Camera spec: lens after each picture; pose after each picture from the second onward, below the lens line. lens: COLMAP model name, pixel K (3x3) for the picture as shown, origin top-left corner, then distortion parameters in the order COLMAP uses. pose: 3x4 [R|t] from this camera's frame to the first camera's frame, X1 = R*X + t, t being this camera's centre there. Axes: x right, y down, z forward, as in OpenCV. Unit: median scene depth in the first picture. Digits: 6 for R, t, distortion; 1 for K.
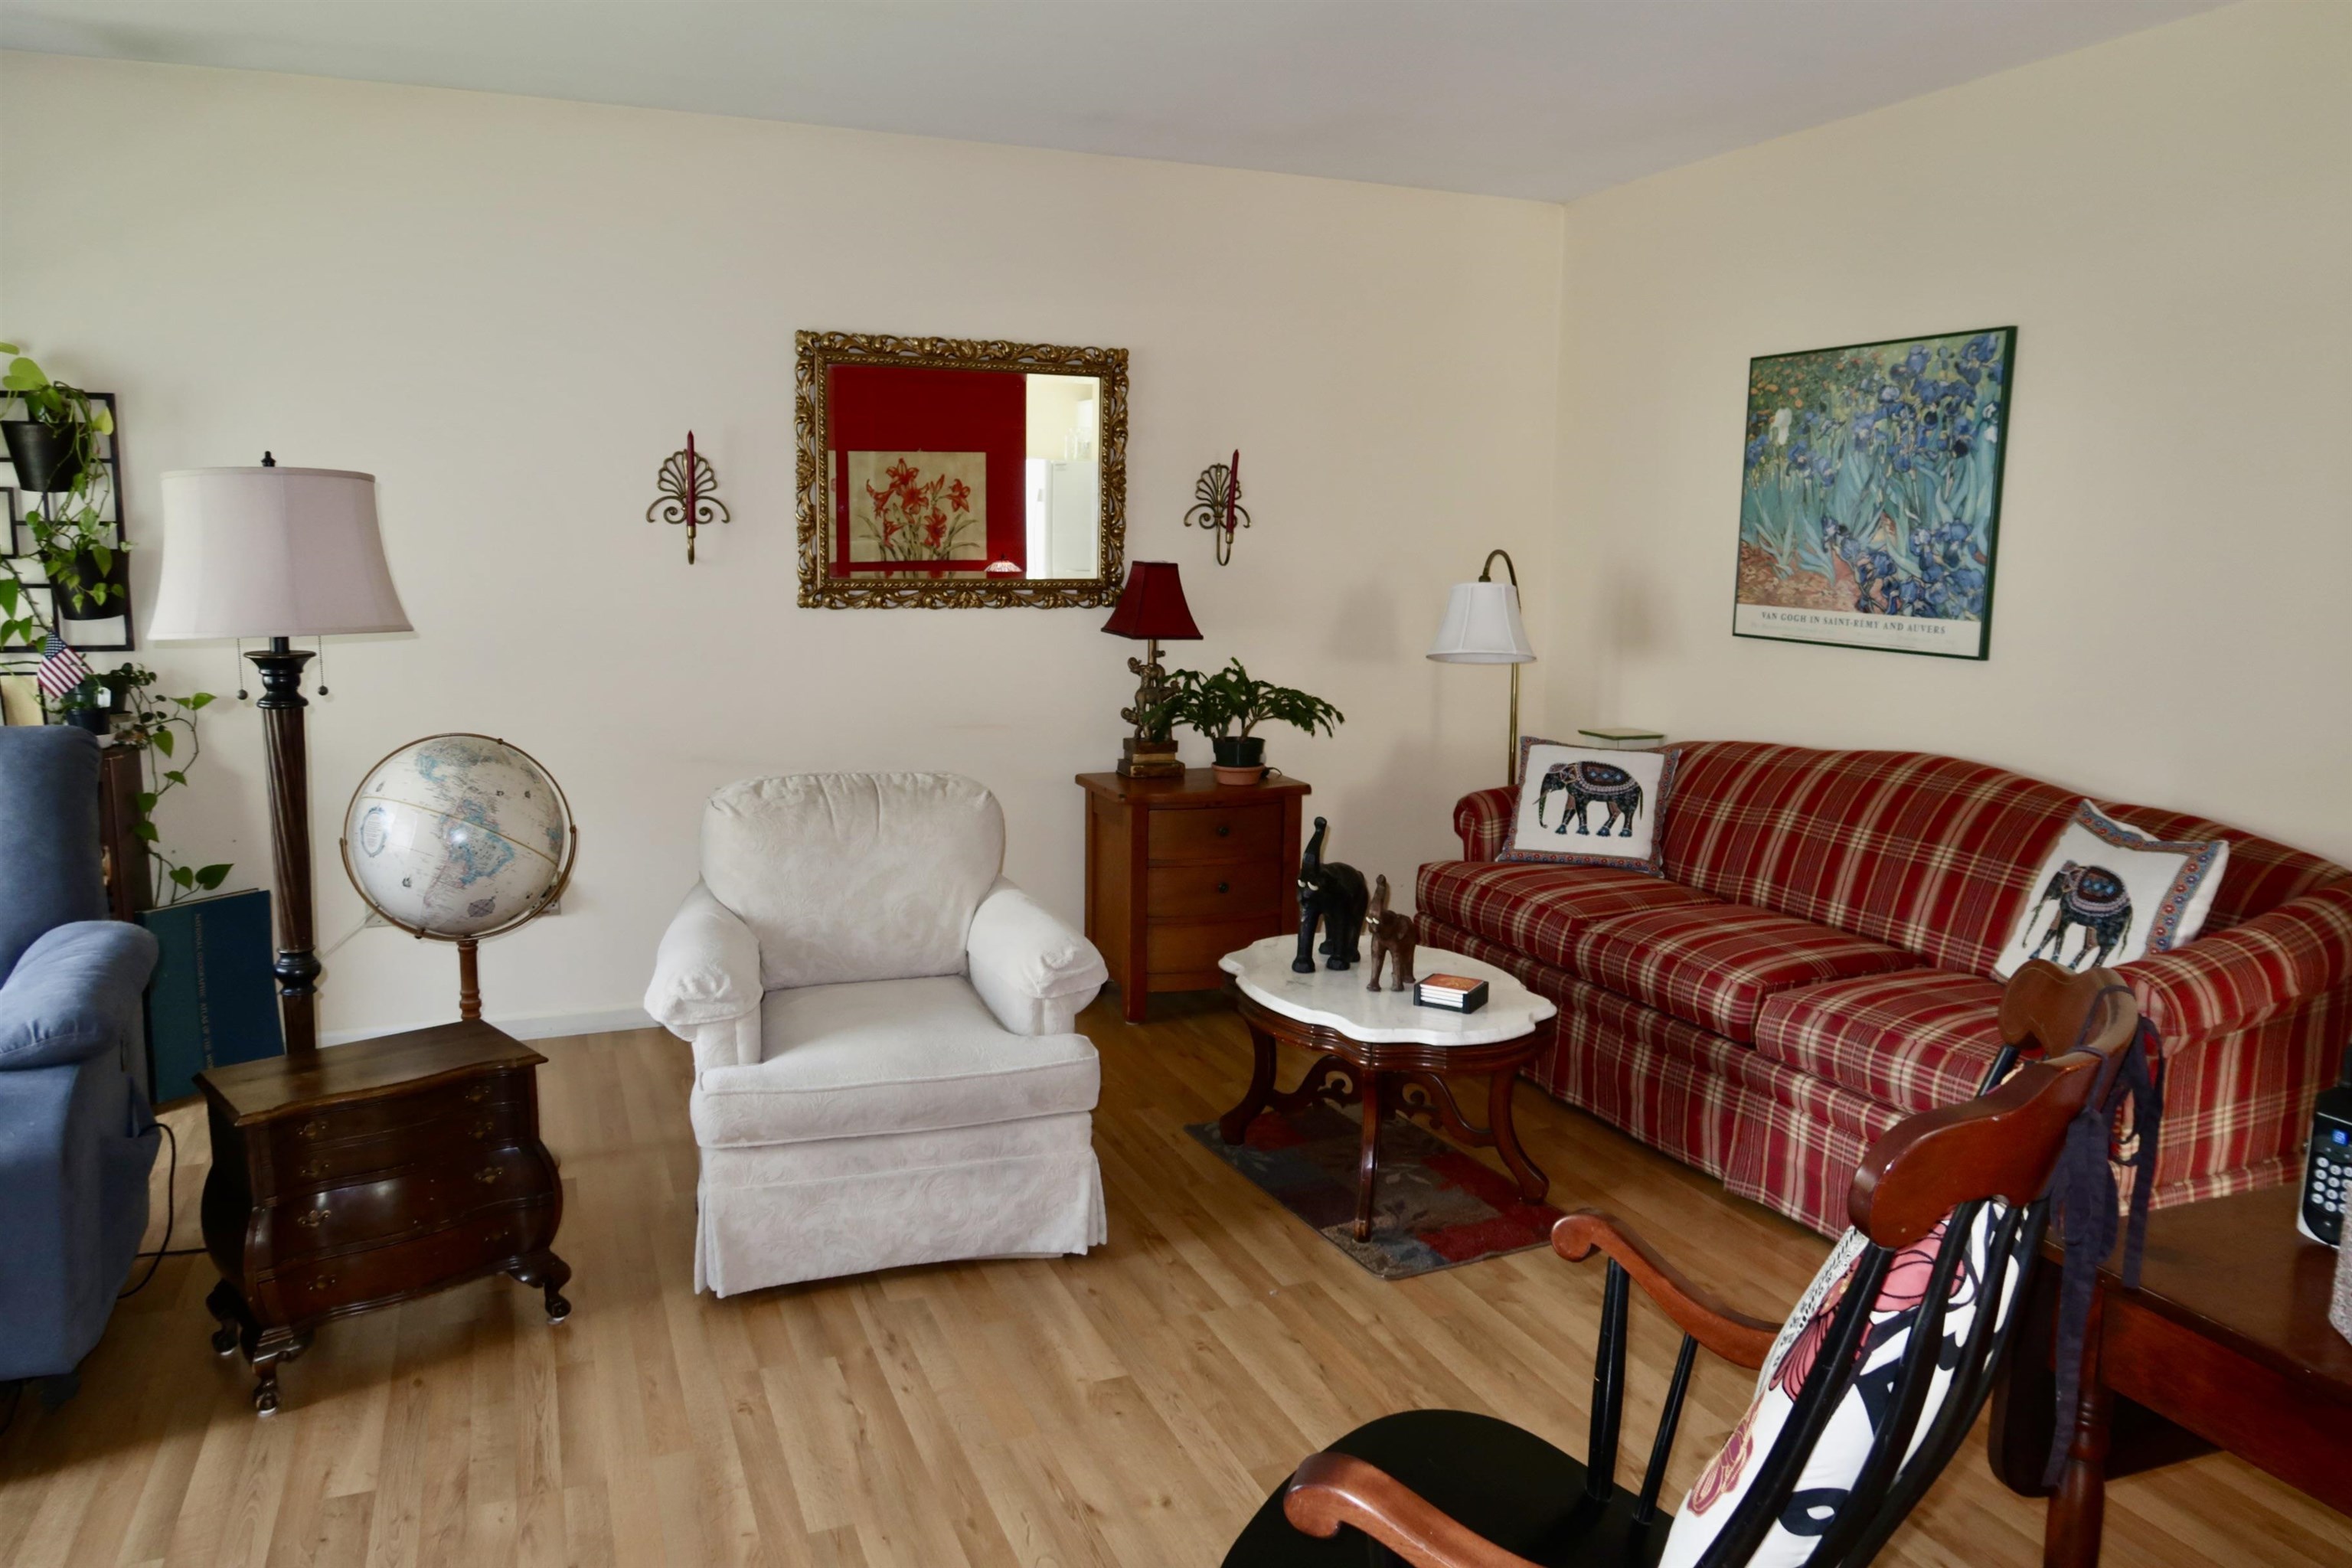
lens RADIAL K [[1630.7, 0, 1156.4], [0, 1630.7, 774.2], [0, 0, 1]] dist [-0.025504, 0.000902]
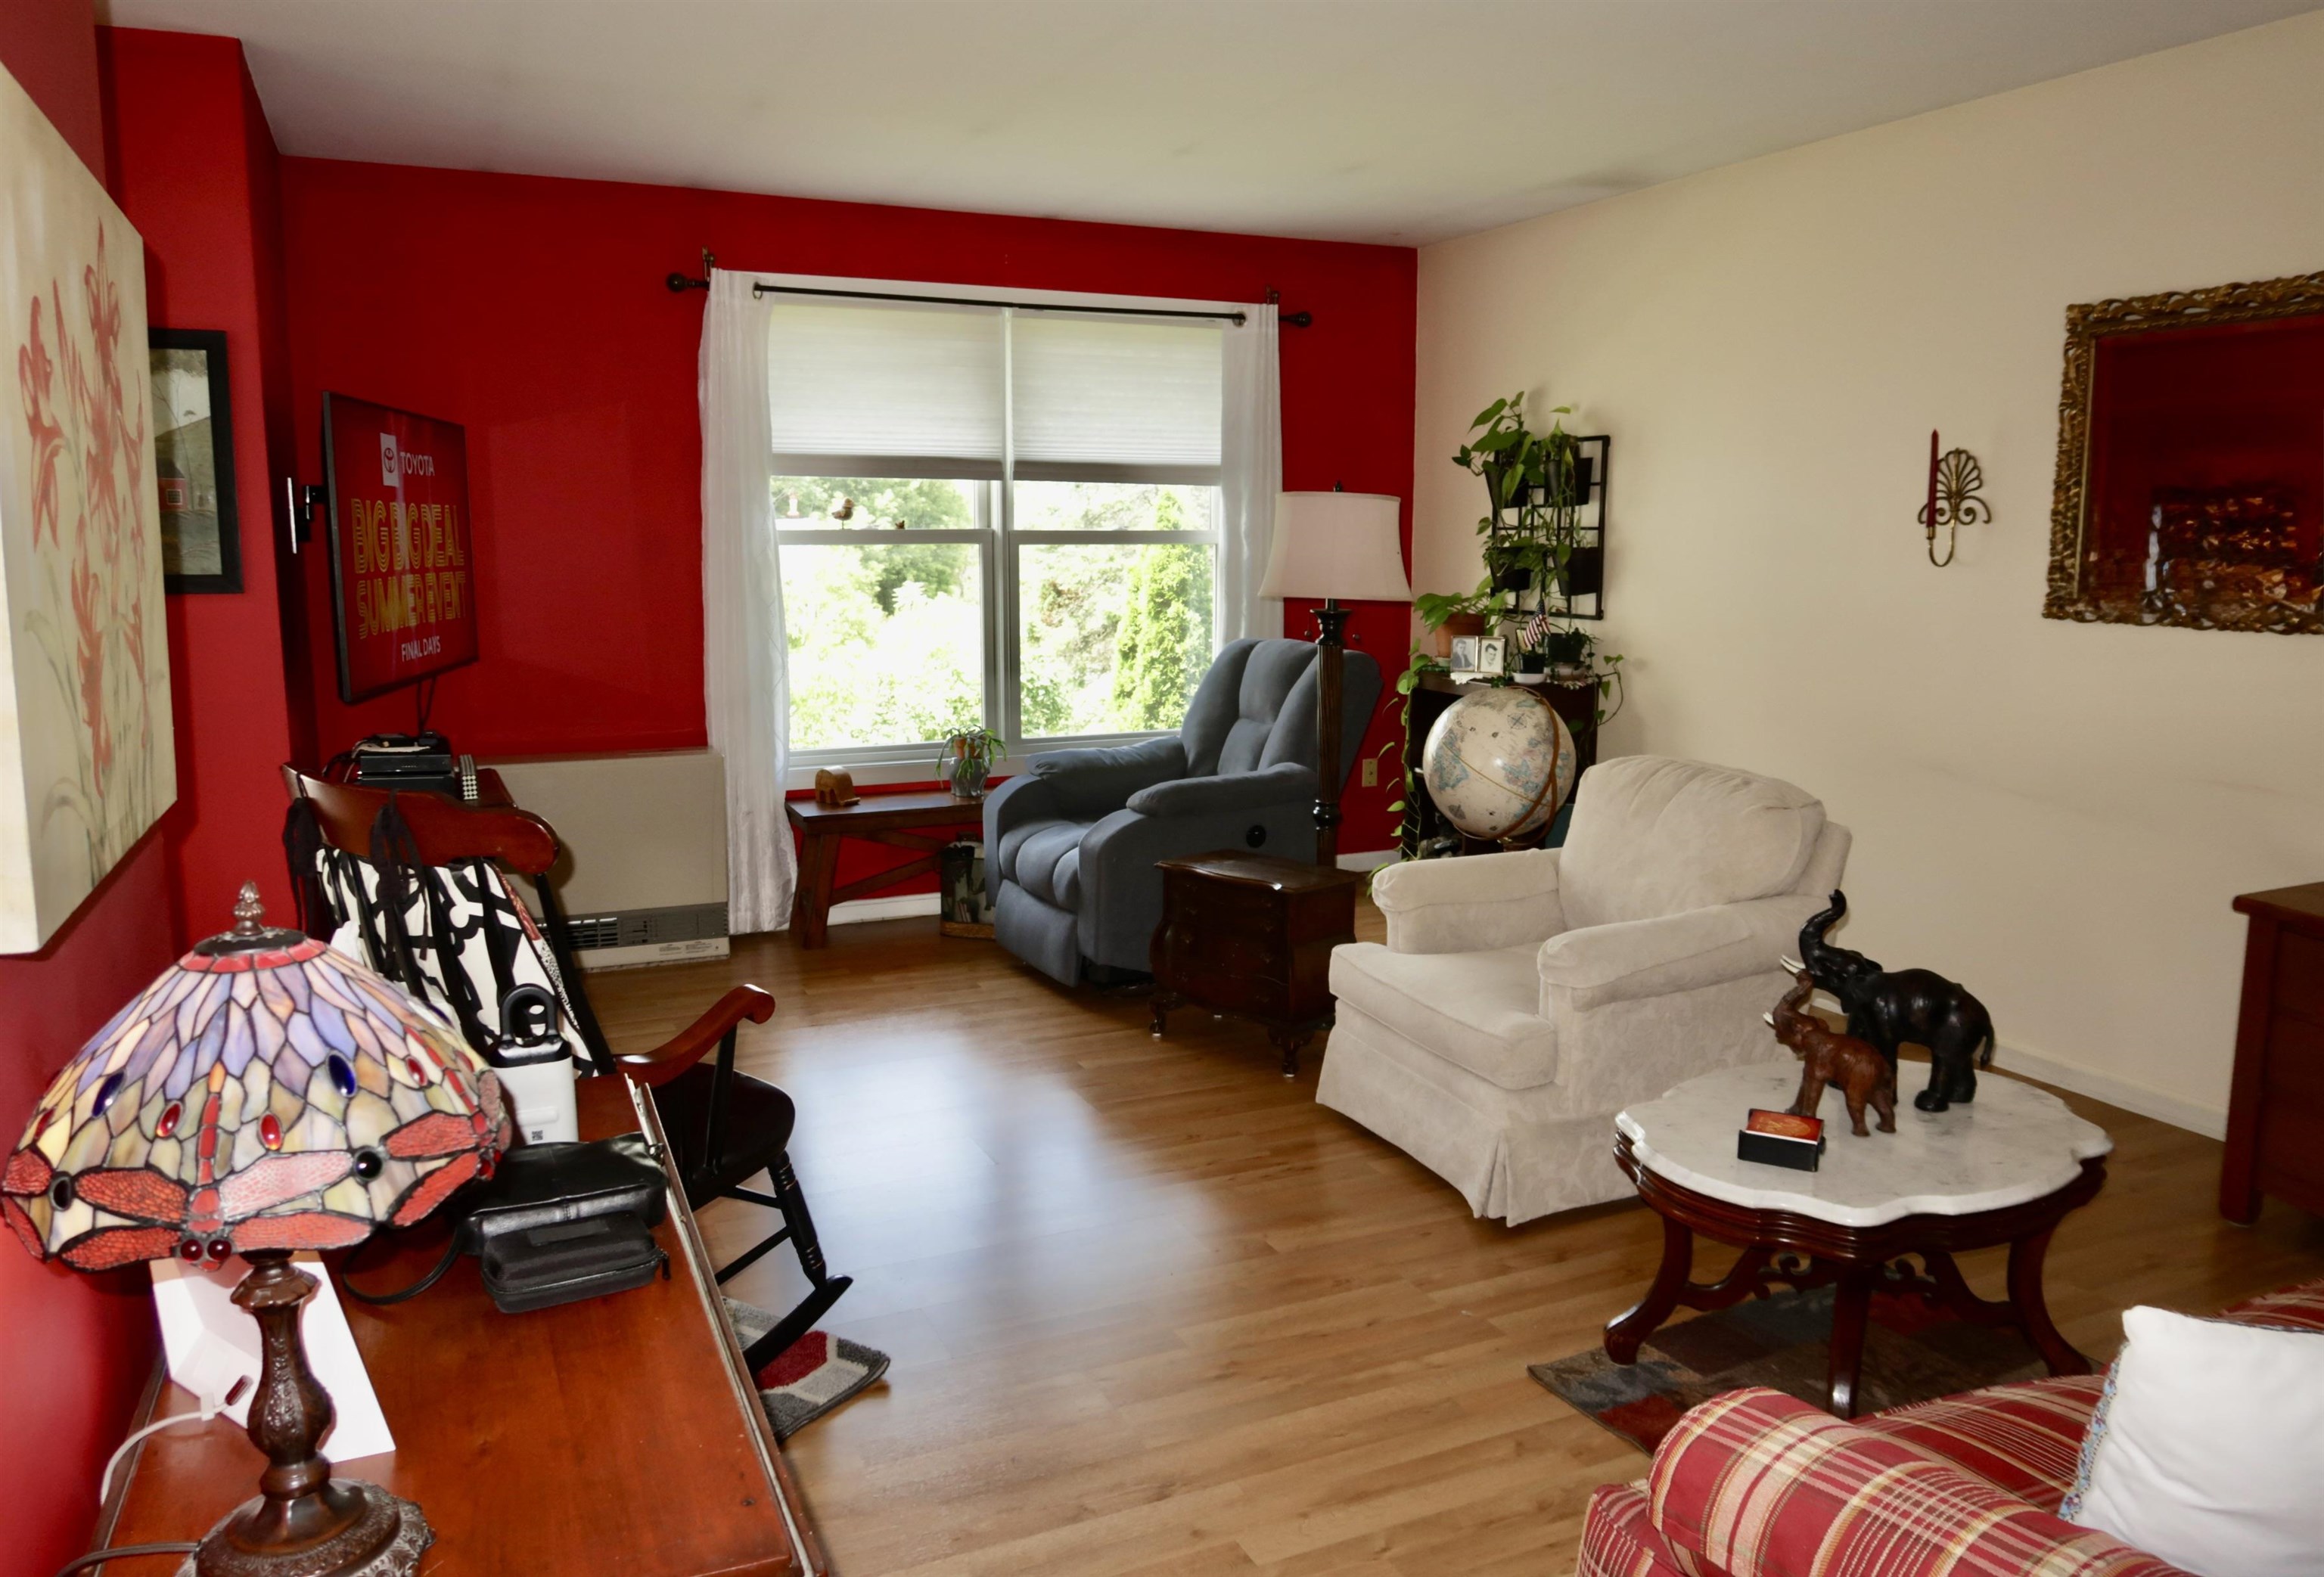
lens RADIAL K [[1625.8, 0, 1163.3], [0, 1625.8, 782.6], [0, 0, 1]] dist [-0.032107, -0.000031]
pose [[0.050385, 0.141138, -0.988707, 0.777796], [-0.147730, 0.980128, 0.132385, -0.071721], [0.987743, 0.139392, 0.070234, 0.575168]]
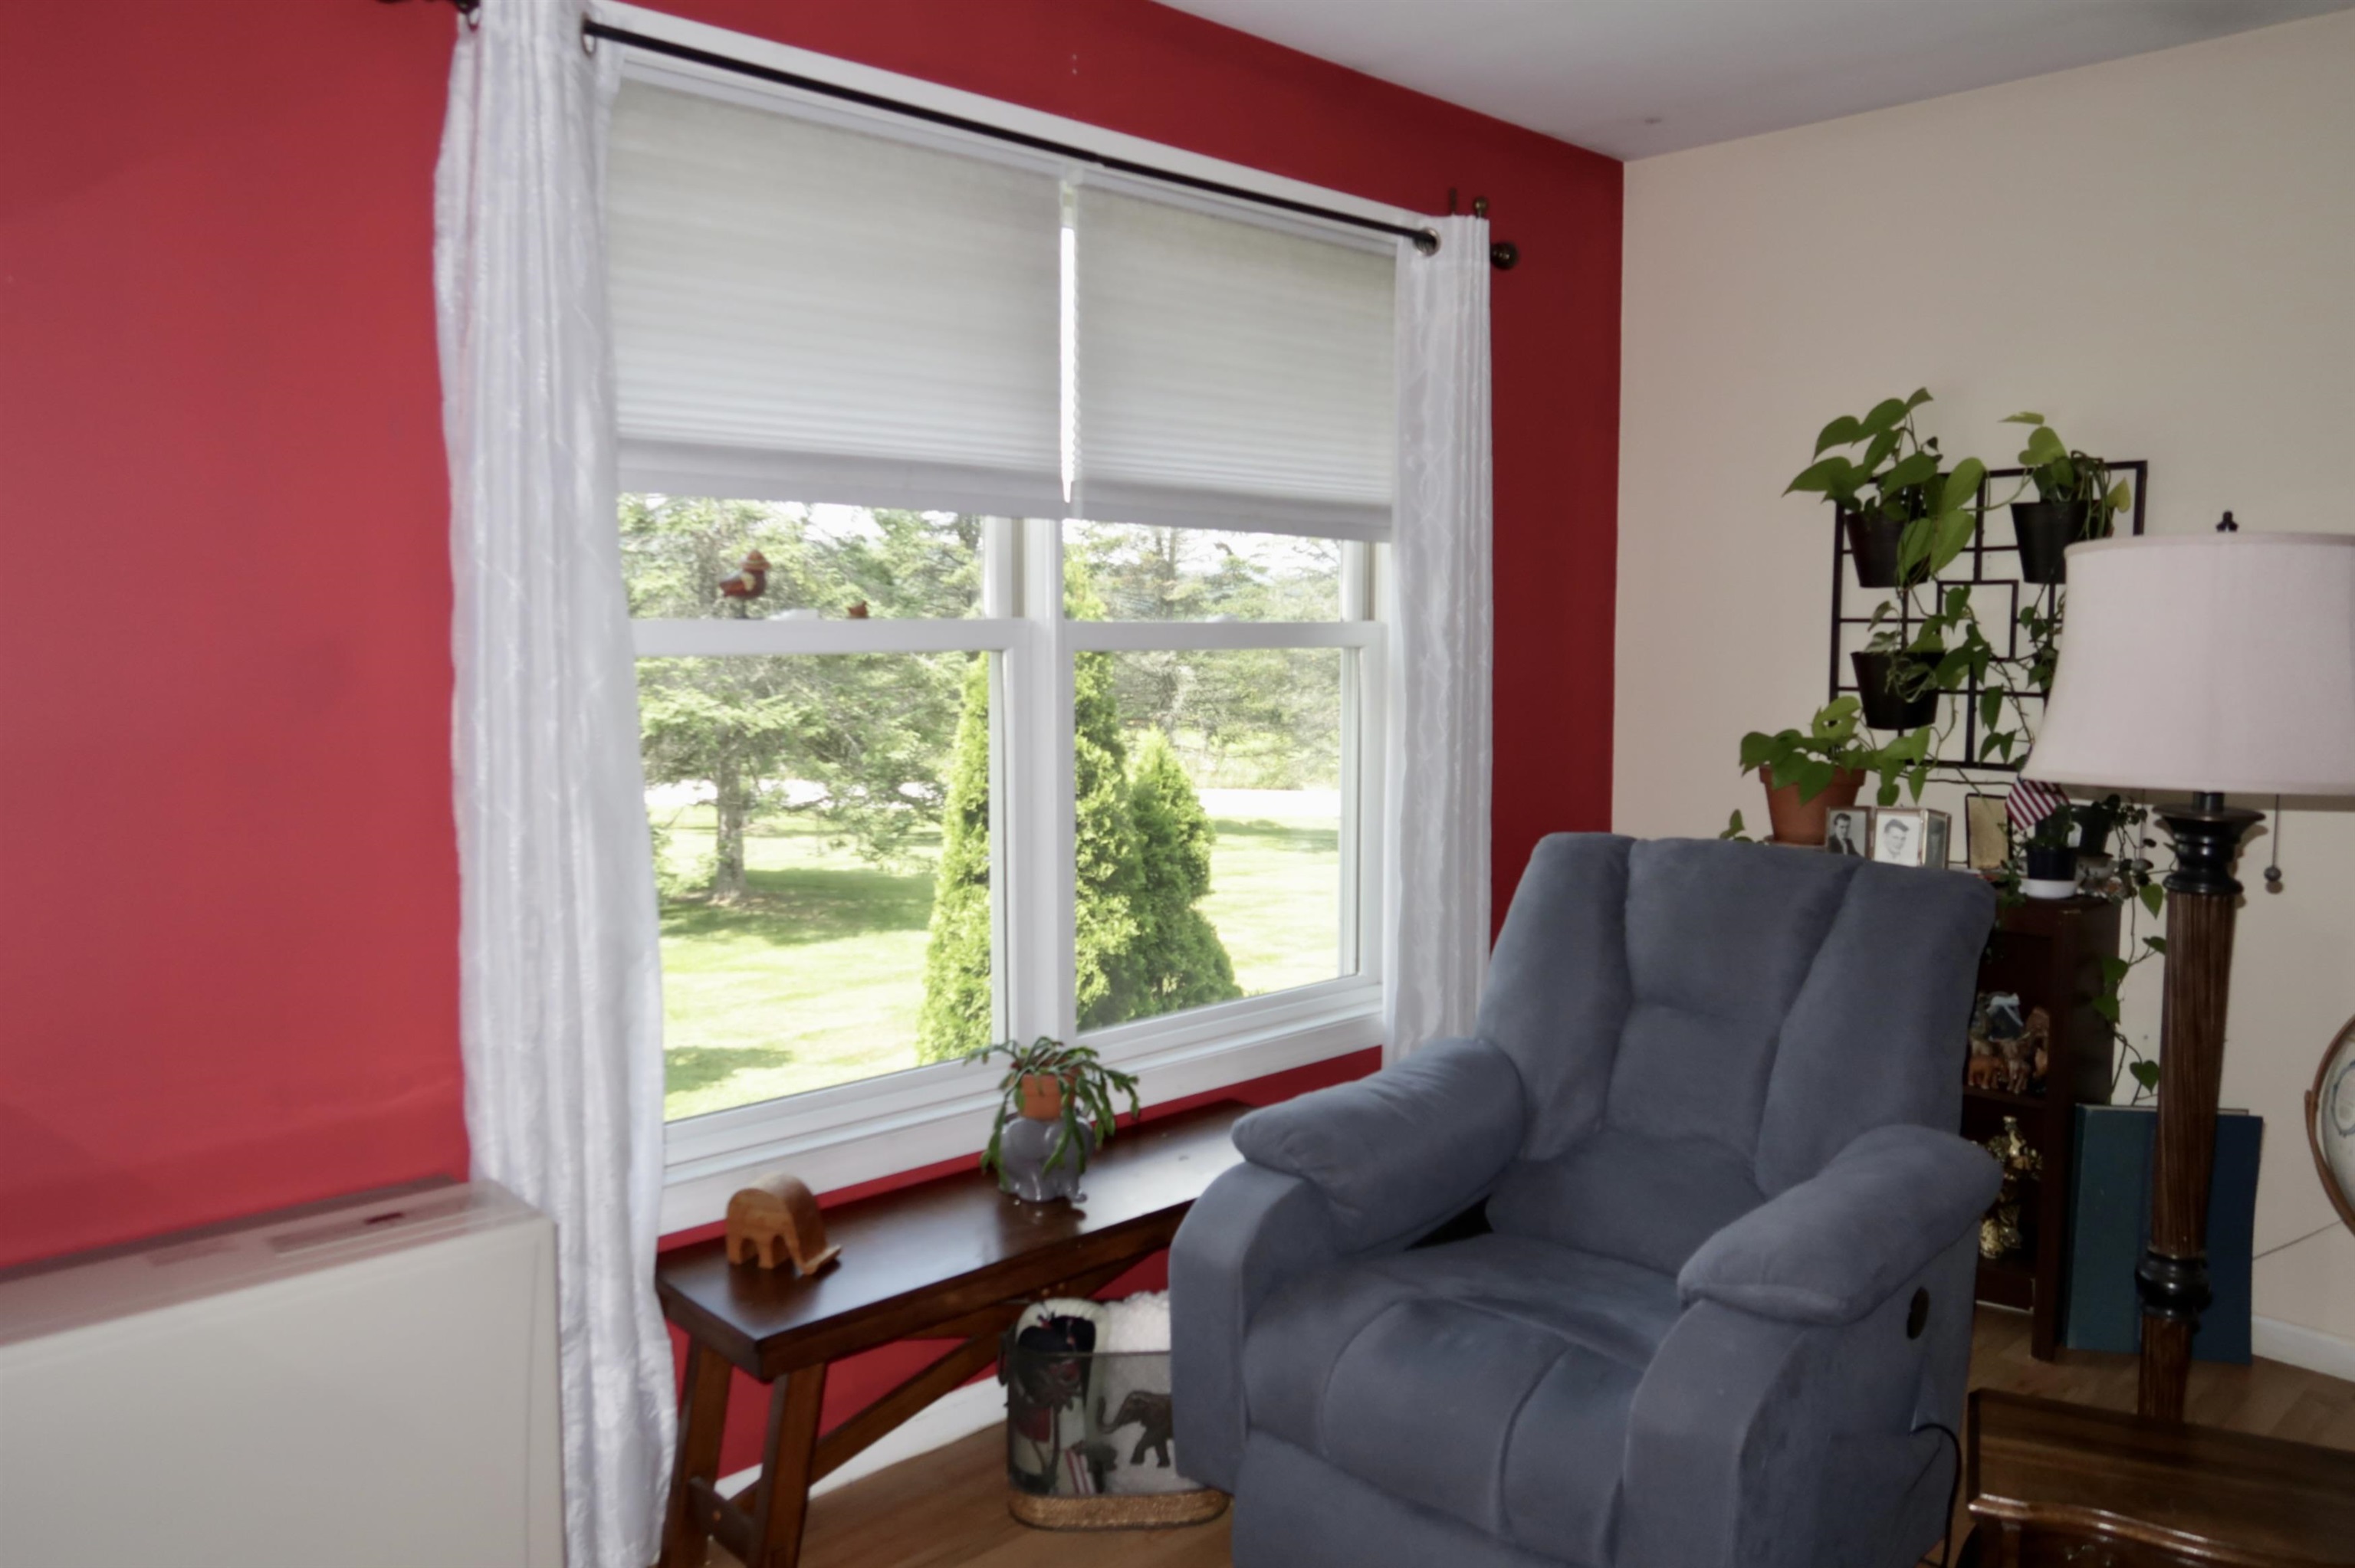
lens RADIAL K [[1670.3, 0, 1165.9], [0, 1670.3, 772.1], [0, 0, 1]] dist [-0.029022, 0.022217]
pose [[0.369575, 0.073922, -0.926256, -0.053239], [-0.134754, 0.990556, 0.025287, -0.038153], [0.919378, 0.115471, 0.376046, 0.263470]]
